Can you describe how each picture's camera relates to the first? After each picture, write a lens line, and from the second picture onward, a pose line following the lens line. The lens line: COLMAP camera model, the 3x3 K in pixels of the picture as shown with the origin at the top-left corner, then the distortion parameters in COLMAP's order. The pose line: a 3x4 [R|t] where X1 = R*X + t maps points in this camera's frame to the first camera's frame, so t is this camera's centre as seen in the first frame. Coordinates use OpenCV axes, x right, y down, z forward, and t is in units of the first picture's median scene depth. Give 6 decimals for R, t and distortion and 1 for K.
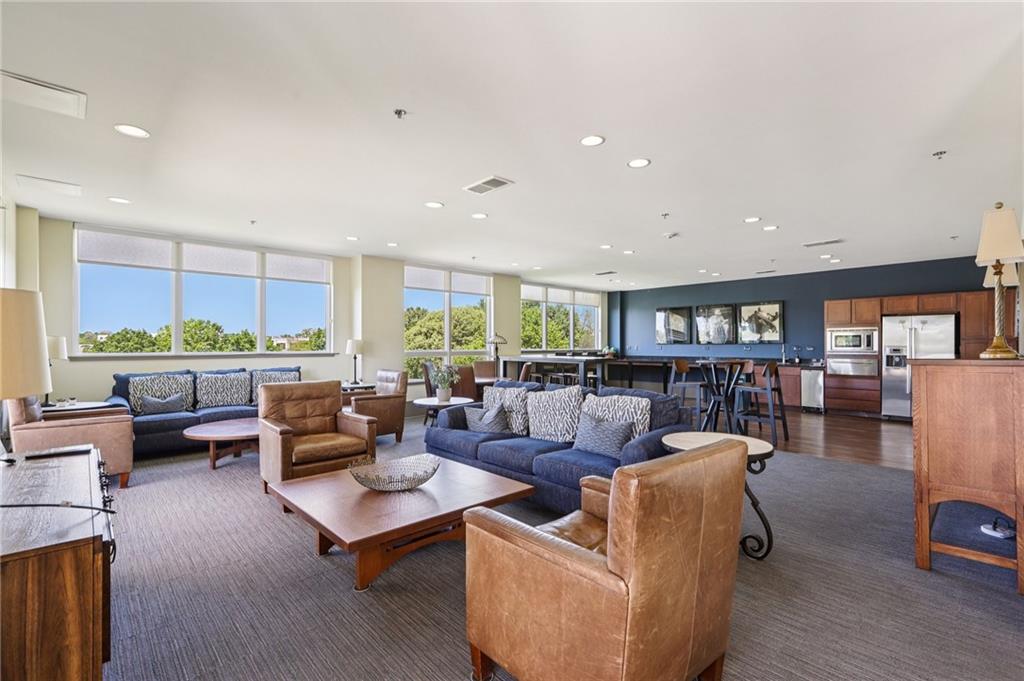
lens RADIAL K [[466.2, 0, 509.7], [0, 466.2, 343.4], [0, 0, 1]] dist [0.005338, 0.000452]
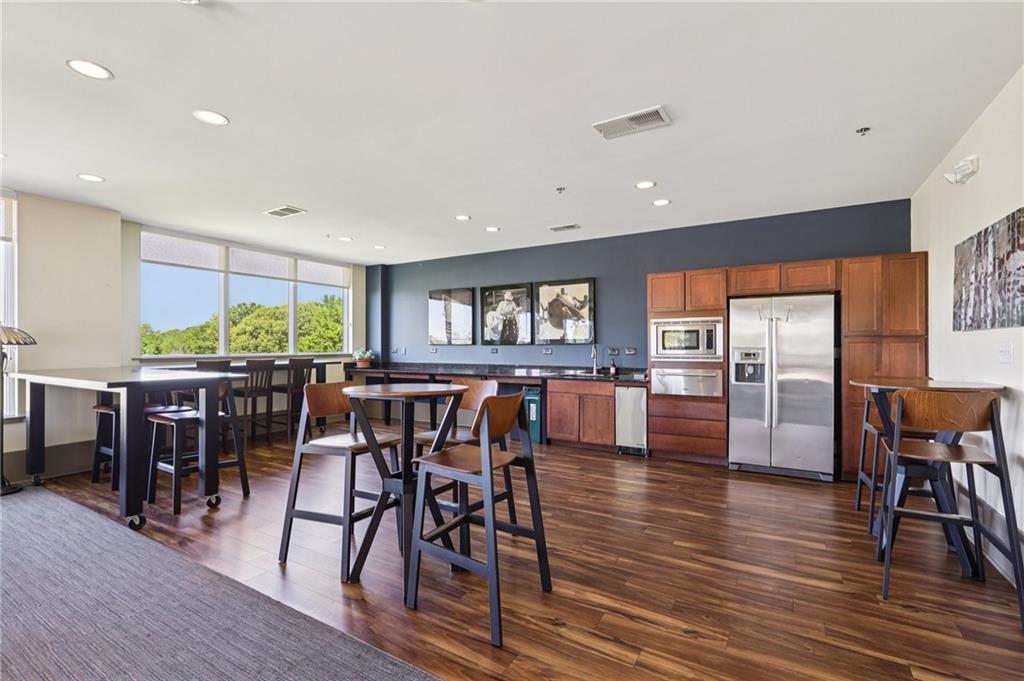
lens RADIAL K [[466.2, 0, 512.8], [0, 466.2, 340.7], [0, 0, 1]] dist [0.005338, 0.000452]
pose [[0.959470, 0.002144, 0.281804, 0.327793], [0.000186, 0.999966, -0.008243, 0.001014], [-0.281812, 0.007962, 0.959437, 0.457679]]
